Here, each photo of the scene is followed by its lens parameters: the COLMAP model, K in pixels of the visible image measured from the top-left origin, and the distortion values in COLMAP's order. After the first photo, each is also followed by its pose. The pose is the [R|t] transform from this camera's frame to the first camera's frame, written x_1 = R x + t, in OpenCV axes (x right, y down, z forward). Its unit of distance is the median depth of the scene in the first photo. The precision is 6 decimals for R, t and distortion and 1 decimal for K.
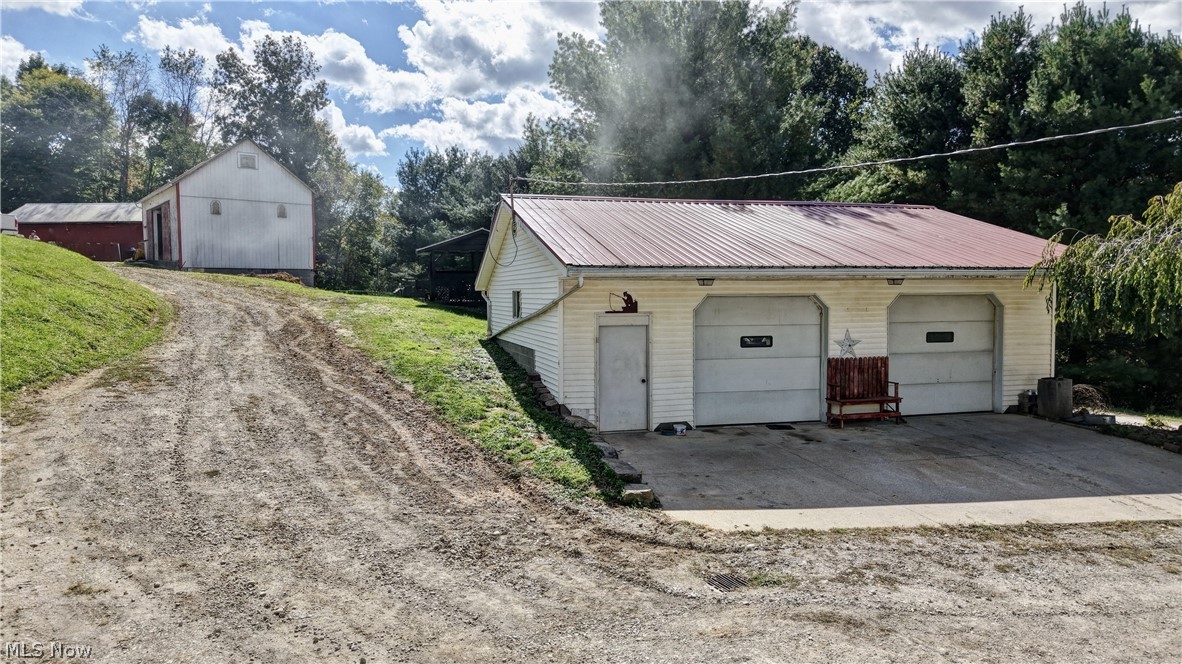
lens RADIAL K [[826.3, 0, 591.0], [0, 826.3, 332.0], [0, 0, 1]] dist [0.012881, -0.001159]
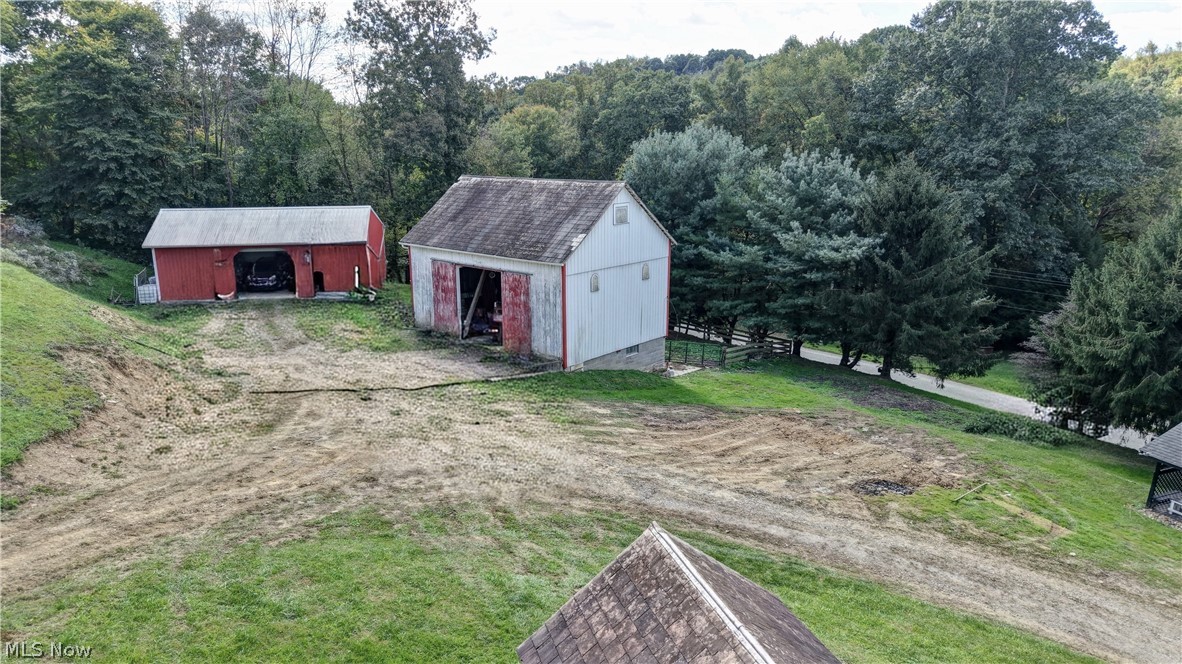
lens RADIAL K [[826.3, 0, 591.0], [0, 826.3, 332.0], [0, 0, 1]] dist [0.012881, -0.001159]
pose [[0.985983, -0.039833, 0.162022, -0.391003], [0.009549, 0.982965, 0.183547, -0.165232], [-0.166573, -0.179427, 0.969567, 0.172158]]
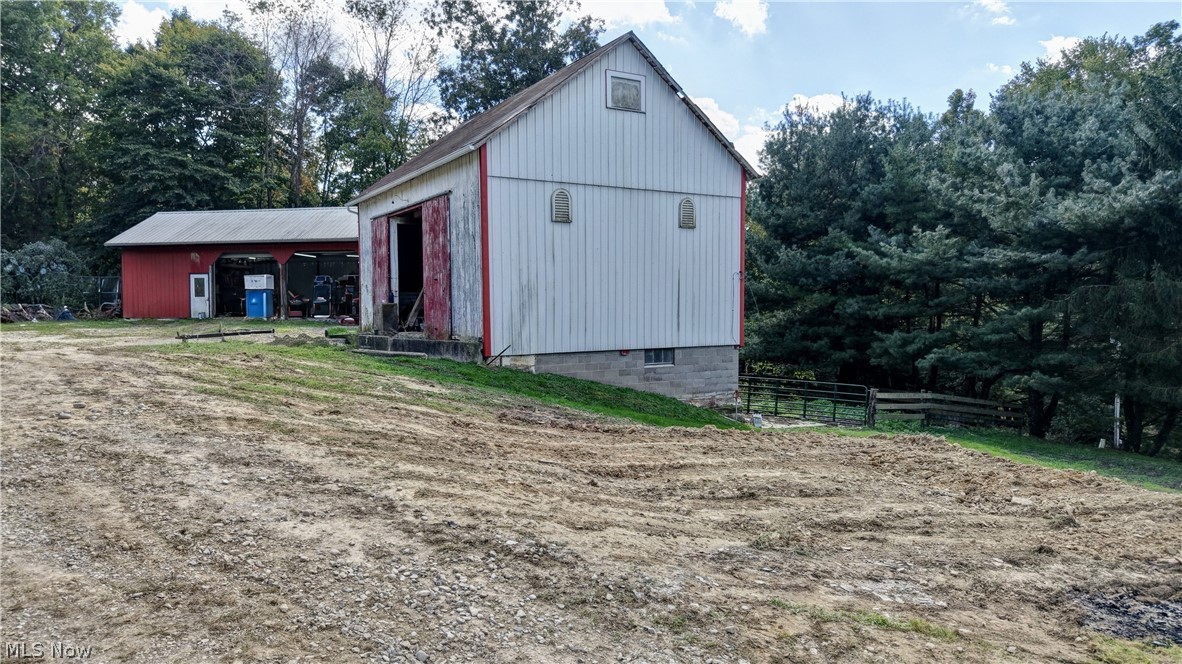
lens RADIAL K [[826.3, 0, 591.0], [0, 826.3, 332.0], [0, 0, 1]] dist [0.012881, -0.001159]
pose [[0.990418, -0.000684, -0.138097, -0.257109], [-0.000361, 0.999971, -0.007541, -0.057561], [0.138099, 0.007519, 0.990390, 0.403804]]
